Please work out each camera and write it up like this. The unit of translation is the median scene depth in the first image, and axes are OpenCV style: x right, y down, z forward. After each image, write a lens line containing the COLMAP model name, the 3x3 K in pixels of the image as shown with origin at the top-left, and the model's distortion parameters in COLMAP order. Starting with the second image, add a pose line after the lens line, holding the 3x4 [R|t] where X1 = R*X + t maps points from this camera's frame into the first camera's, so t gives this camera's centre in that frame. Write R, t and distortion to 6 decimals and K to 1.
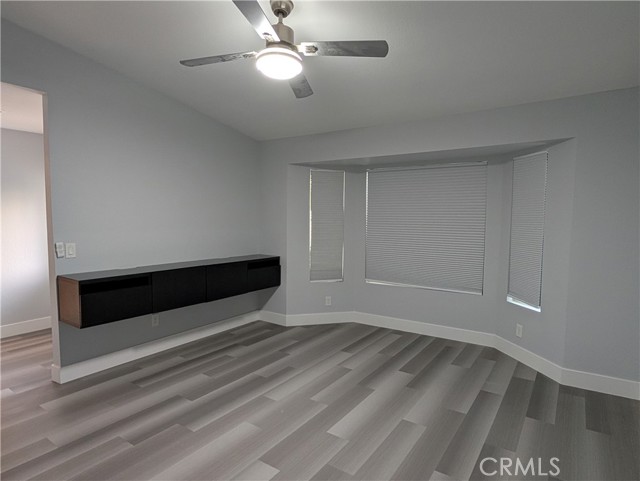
lens RADIAL K [[377.5, 0, 321.9], [0, 377.5, 240.8], [0, 0, 1]] dist [0.000769, 0.000178]
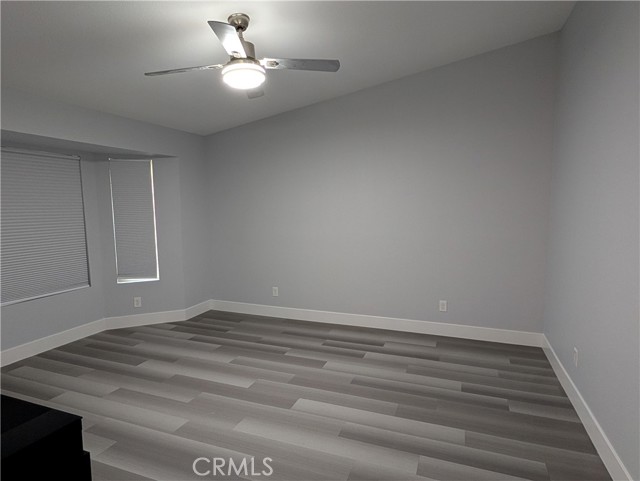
lens RADIAL K [[378.3, 0, 322.5], [0, 378.3, 244.3], [0, 0, 1]] dist [0.004349, -0.000214]
pose [[-0.223924, -0.109486, 0.968437, -0.801914], [0.073095, 0.988985, 0.128710, -0.064815], [-0.971862, 0.099610, -0.213455, 0.663869]]
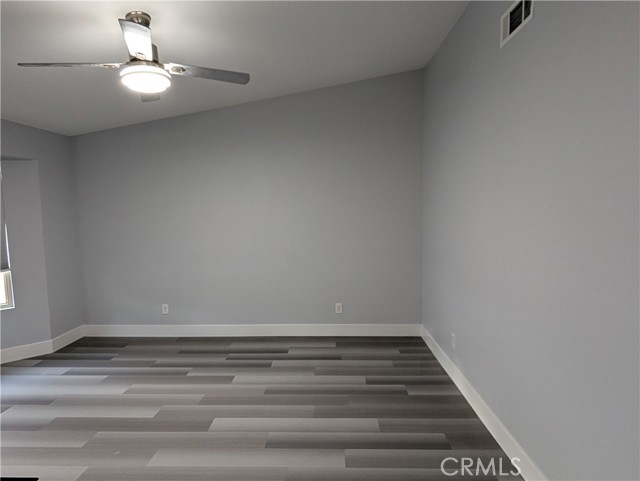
lens RADIAL K [[378.3, 0, 320.7], [0, 378.3, 245.4], [0, 0, 1]] dist [0.004349, -0.000214]
pose [[-0.533734, -0.080175, 0.841843, -0.785273], [0.066718, 0.988400, 0.136433, -0.080323], [-0.843016, 0.128985, -0.522194, 0.746988]]
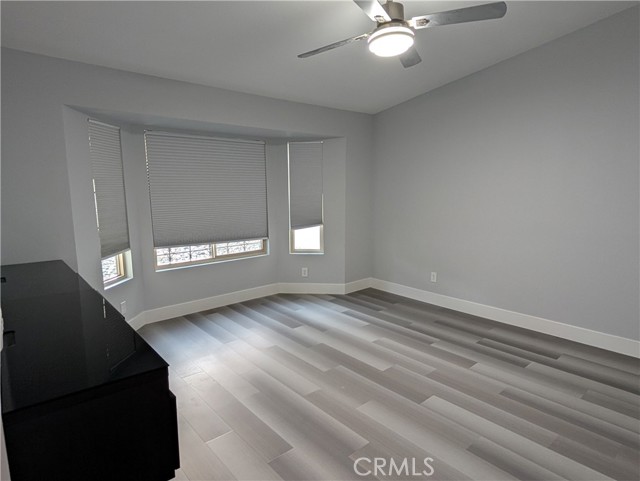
lens RADIAL K [[376.8, 0, 322.2], [0, 376.8, 243.3], [0, 0, 1]] dist [0.006805, -0.003332]
pose [[0.257101, -0.152976, 0.954200, -0.758634], [0.072682, 0.987656, 0.138756, -0.050686], [-0.963647, 0.033679, 0.265046, 0.578354]]
